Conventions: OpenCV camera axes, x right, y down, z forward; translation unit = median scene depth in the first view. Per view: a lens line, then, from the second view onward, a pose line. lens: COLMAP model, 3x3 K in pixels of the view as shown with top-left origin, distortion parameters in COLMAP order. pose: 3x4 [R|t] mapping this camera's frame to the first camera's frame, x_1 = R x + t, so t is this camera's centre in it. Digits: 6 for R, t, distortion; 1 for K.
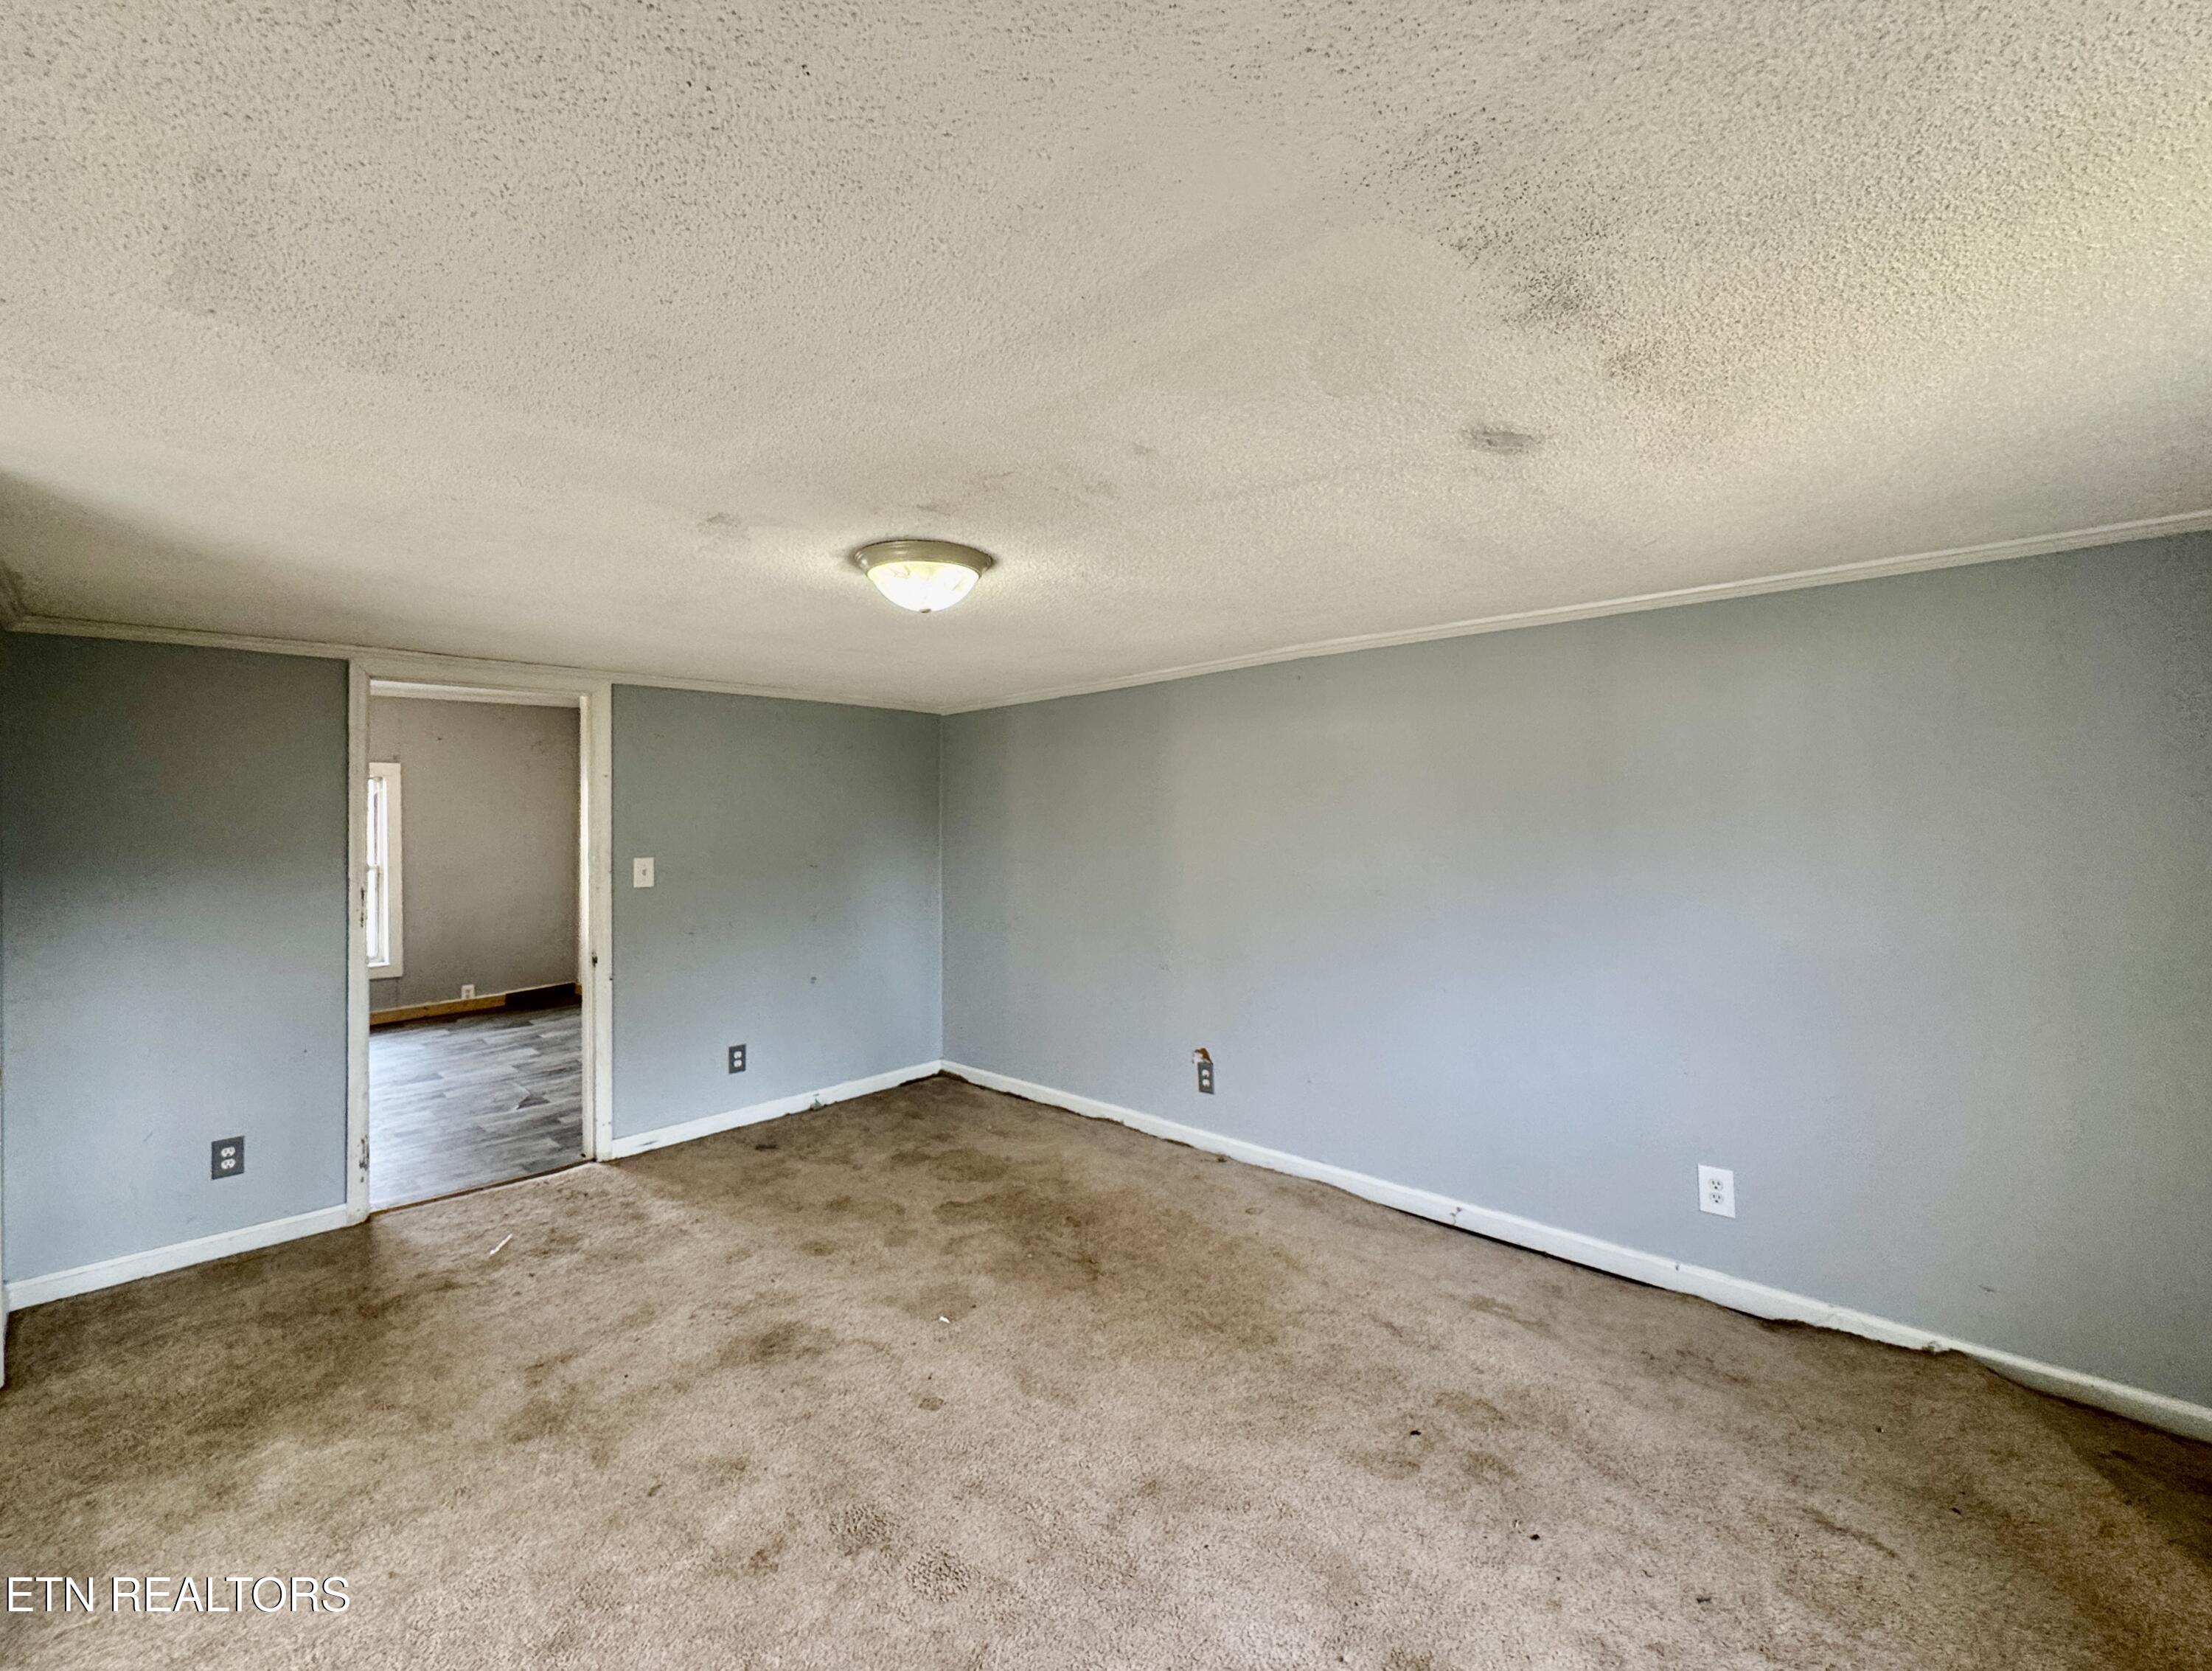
lens RADIAL K [[946.4, 0, 1106.0], [0, 946.4, 835.5], [0, 0, 1]] dist [0.000888, 0.000183]
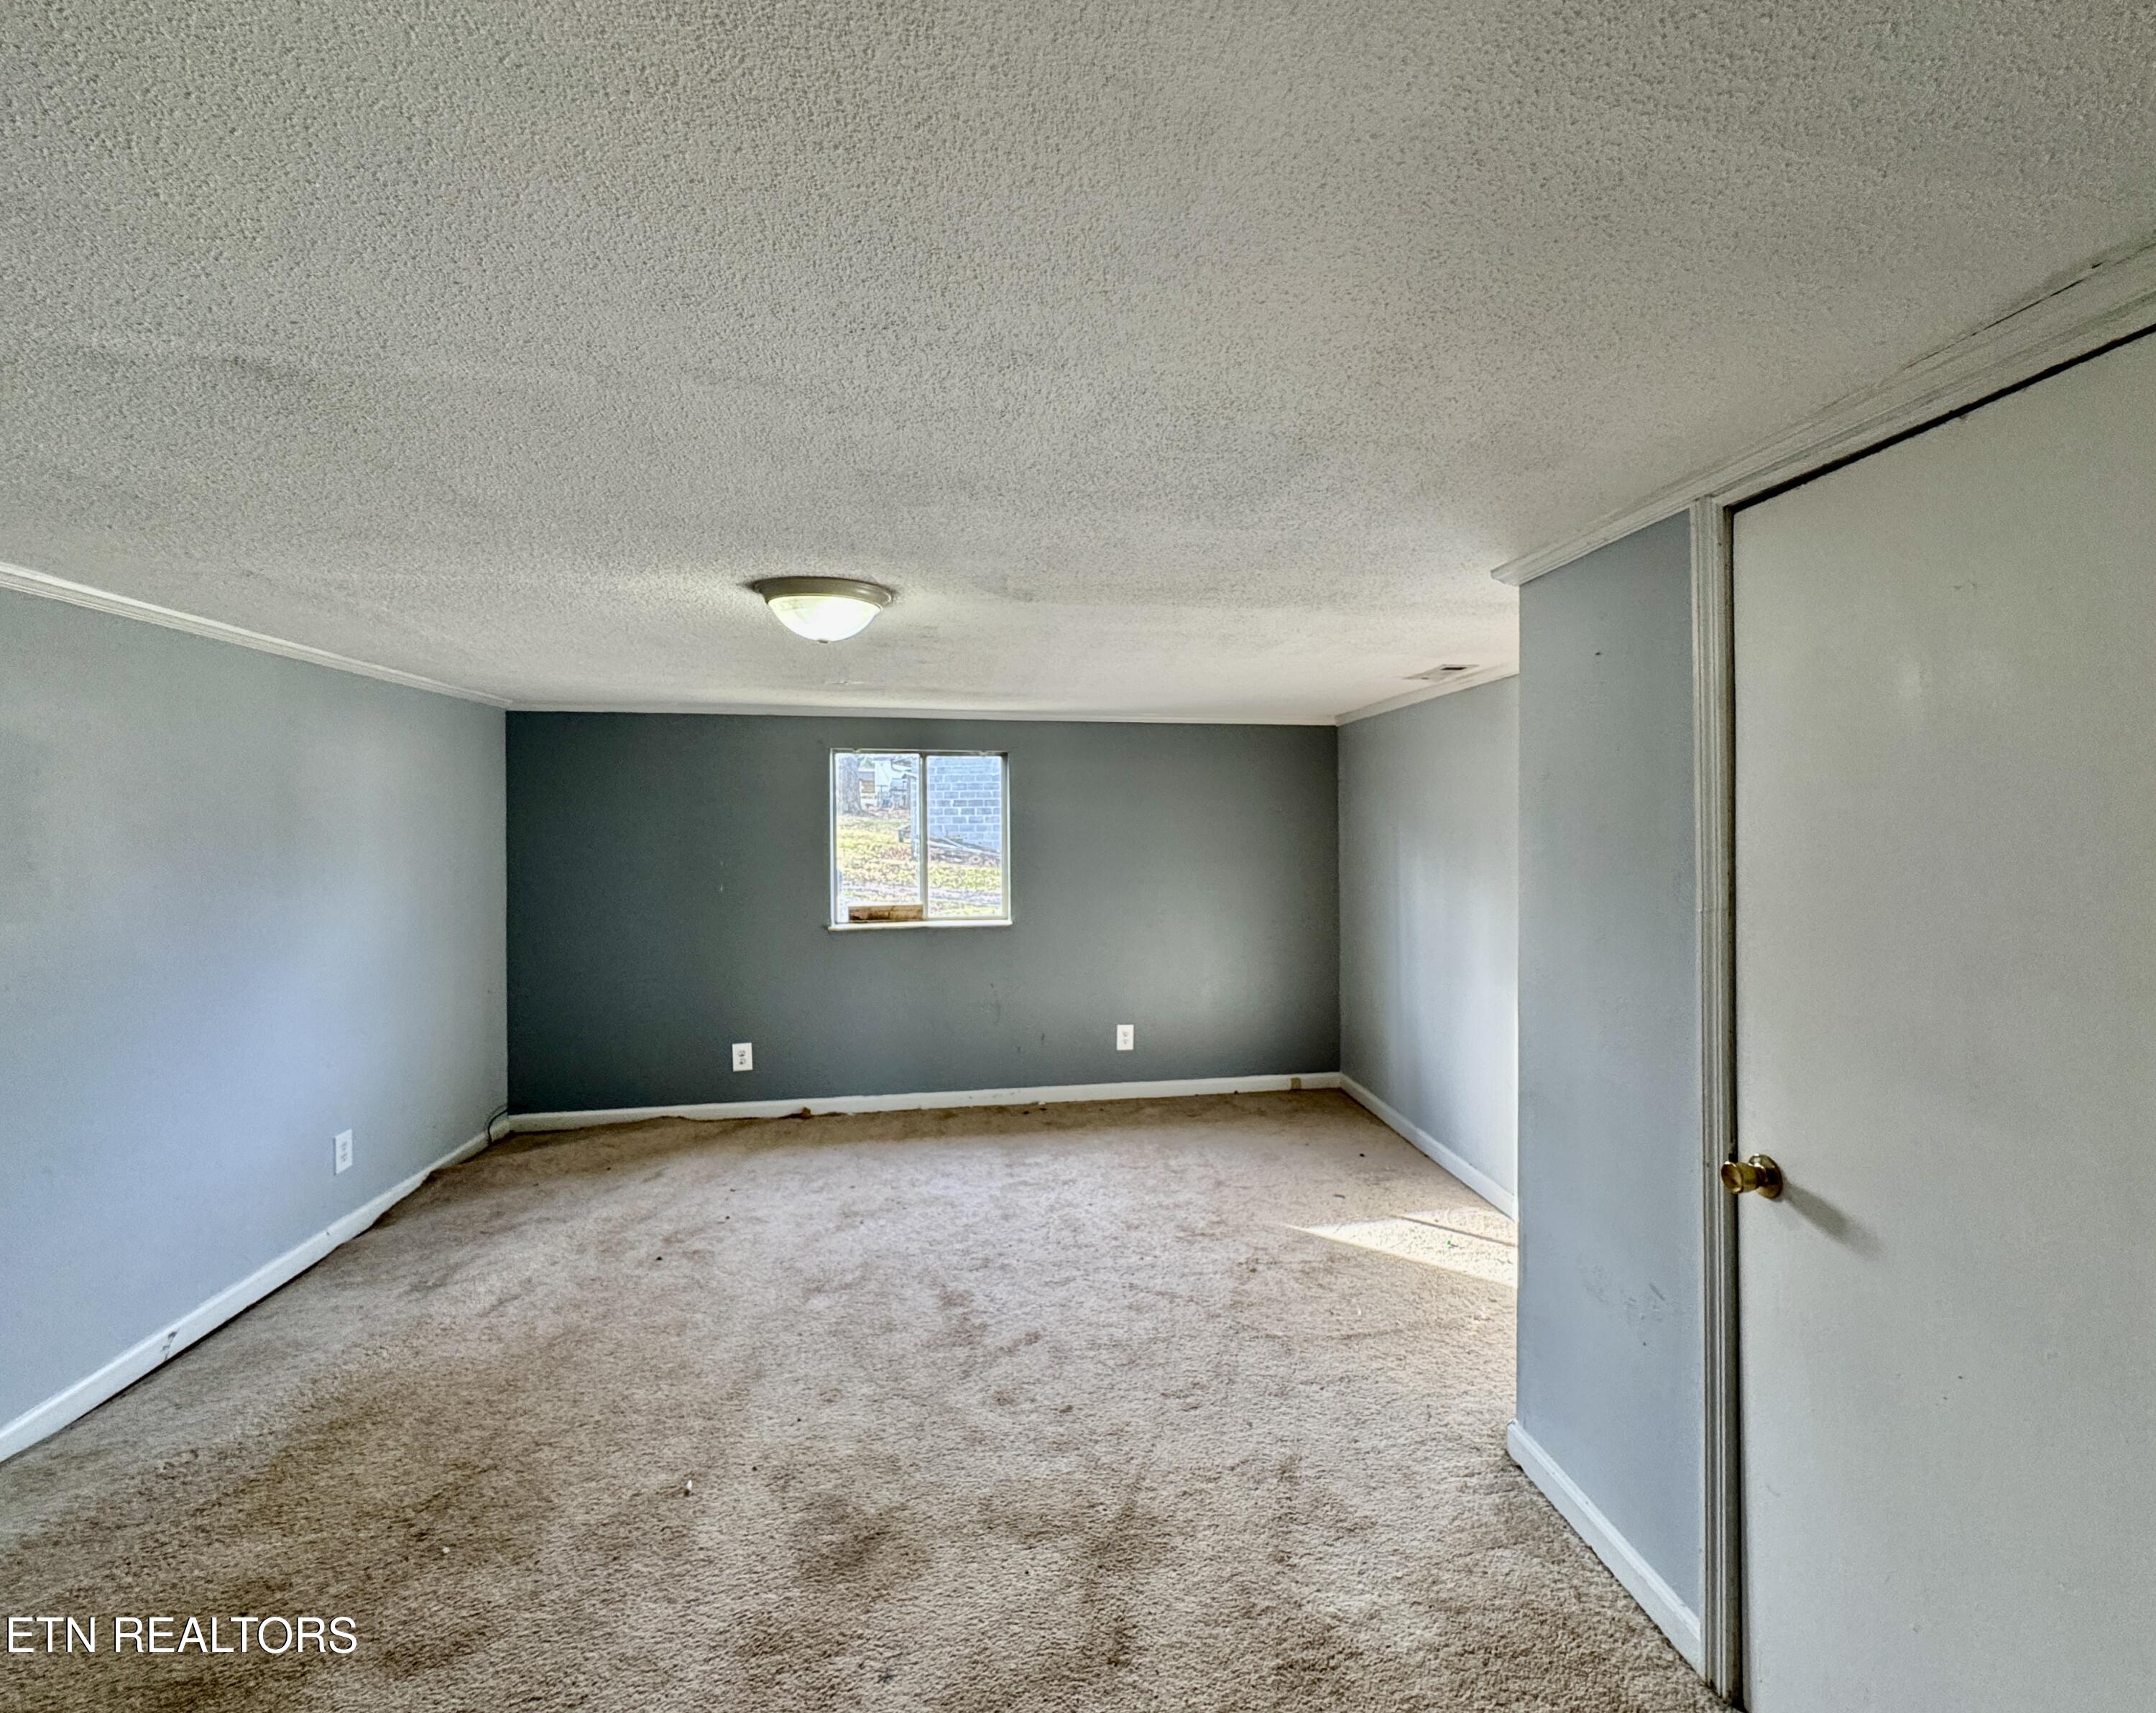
lens RADIAL K [[962.4, 0, 1128.4], [0, 962.4, 825.5], [0, 0, 1]] dist [0.000525, -0.000210]
pose [[-0.794827, 0.017461, 0.606585, -0.953475], [0.023784, 0.999714, 0.002388, -0.025782], [-0.606370, 0.016325, -0.795015, 1.407702]]
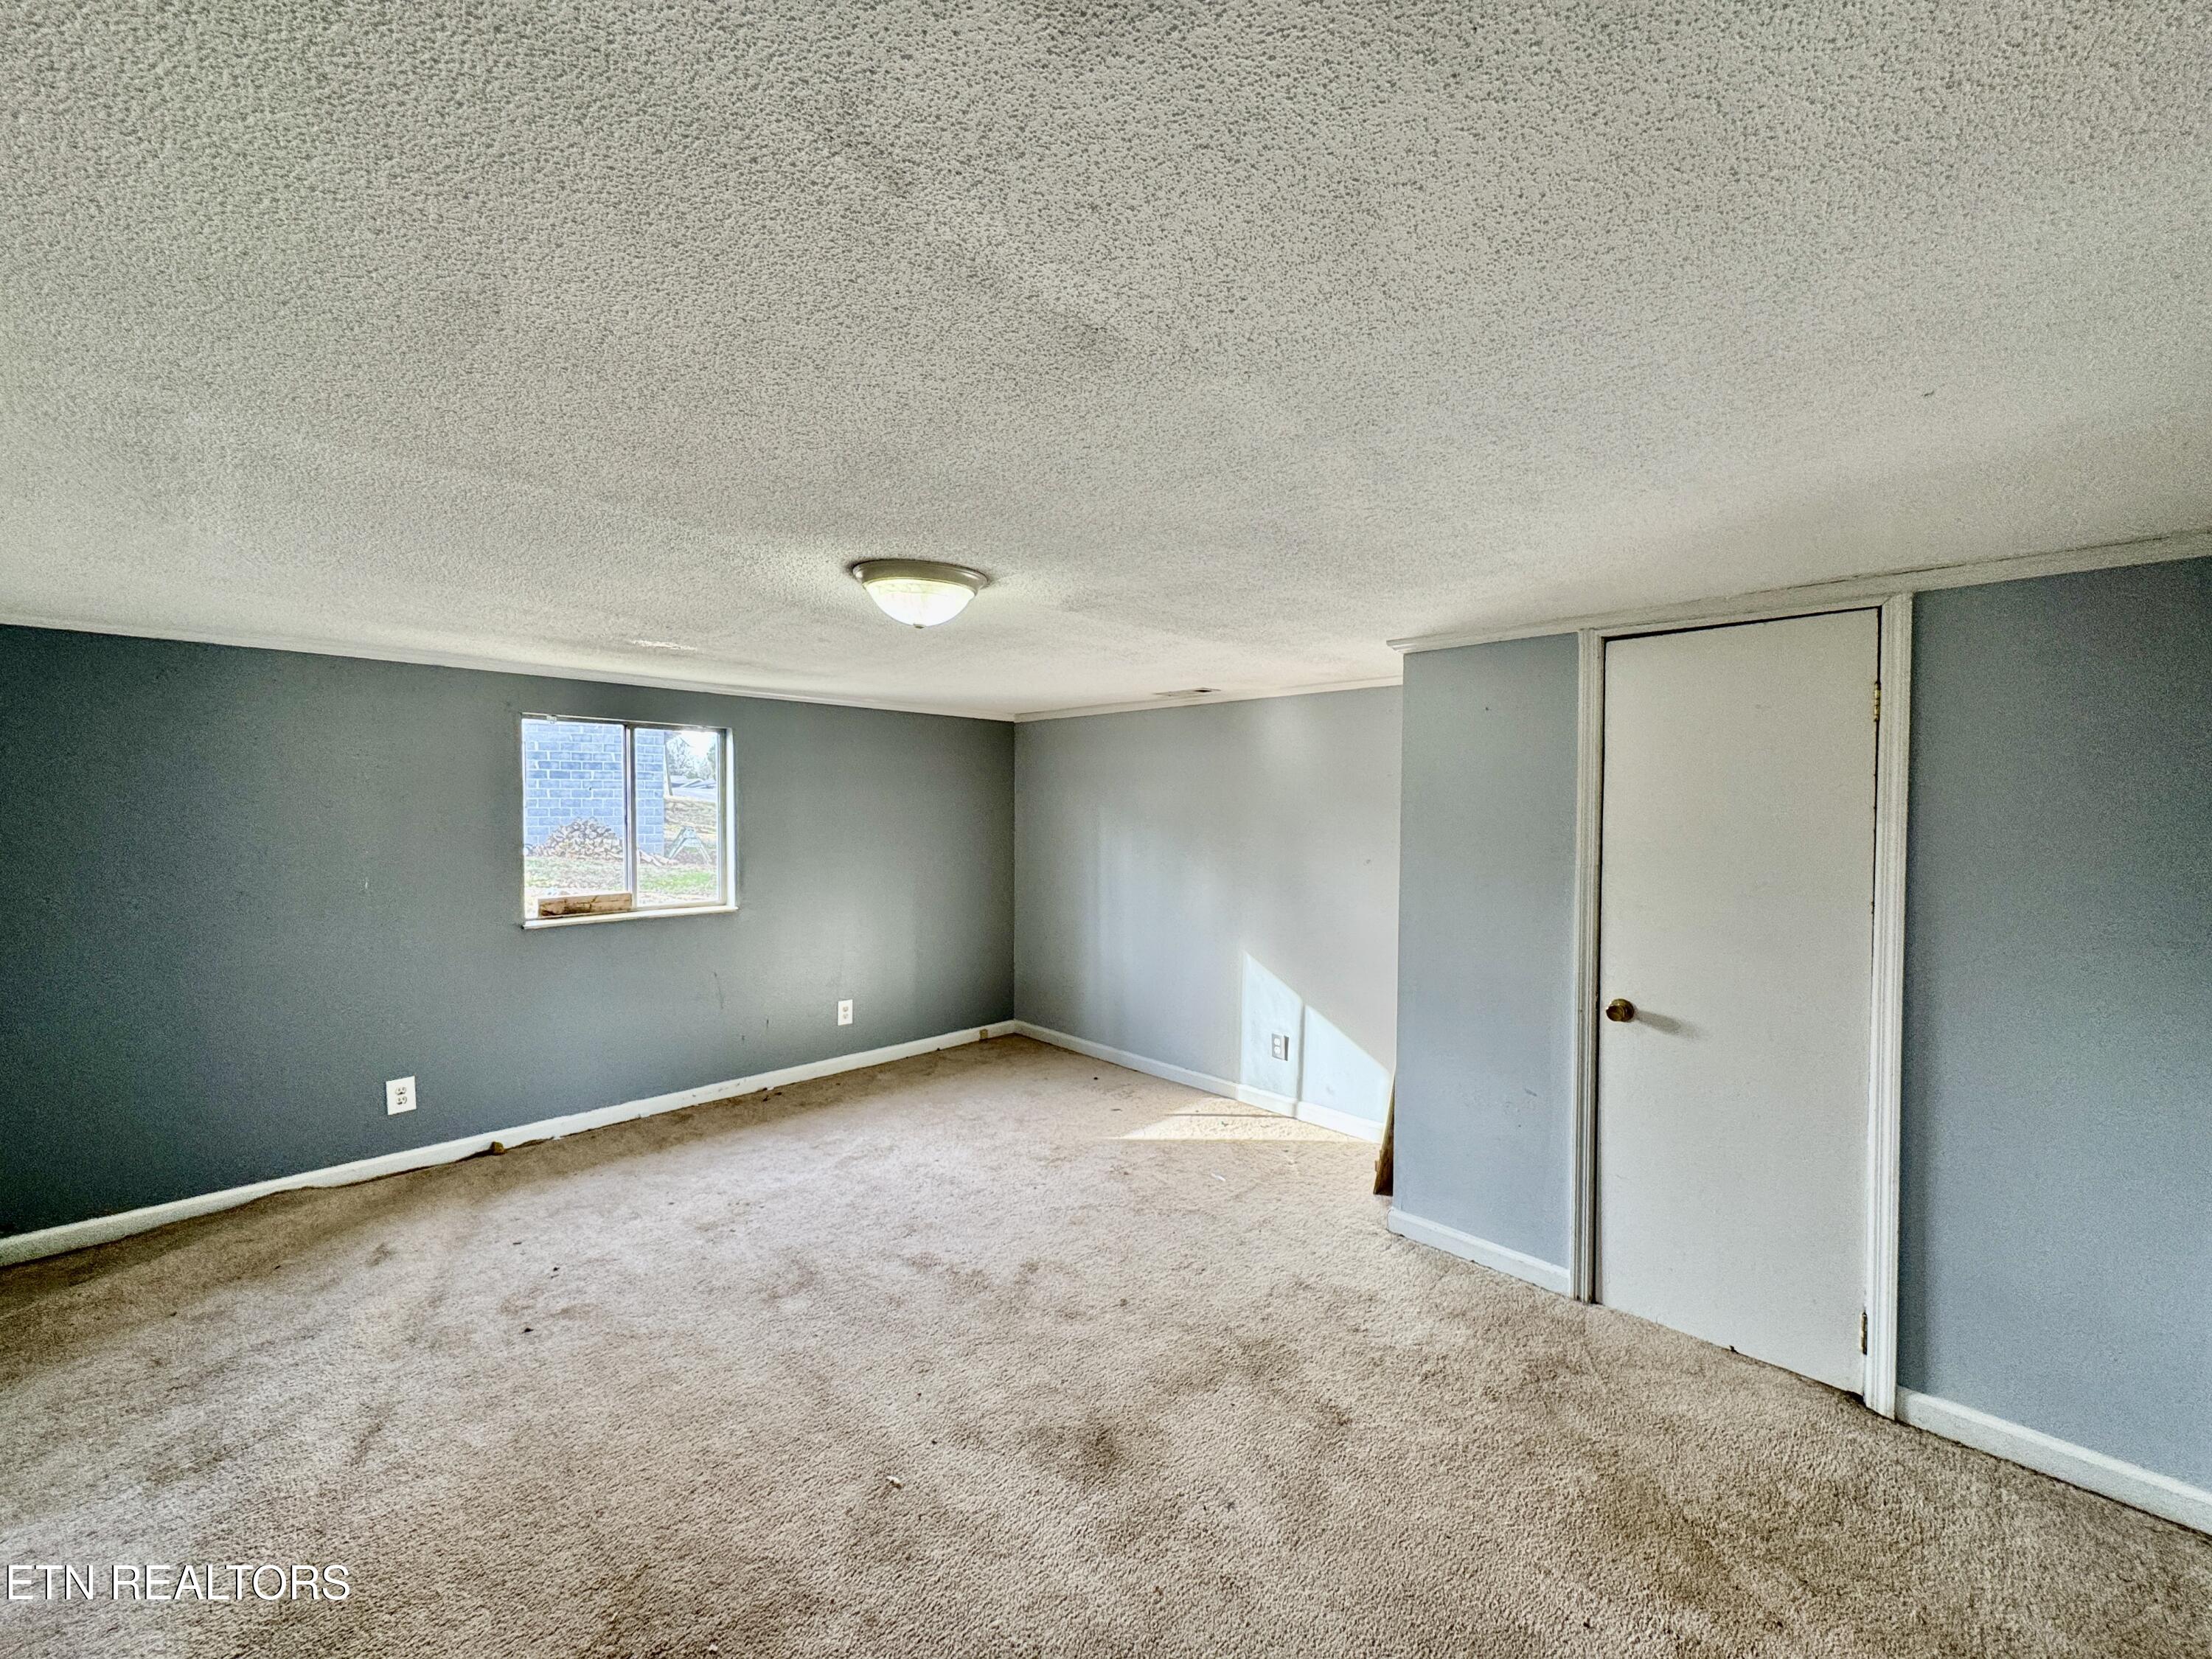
lens RADIAL K [[896.2, 0, 1114.3], [0, 896.2, 835.7], [0, 0, 1]] dist [0.000468, -0.000248]
pose [[-0.999699, 0.005884, 0.023823, -0.374168], [0.007039, 0.998790, 0.048678, -0.048351], [-0.023508, 0.048832, -0.998530, 1.706992]]
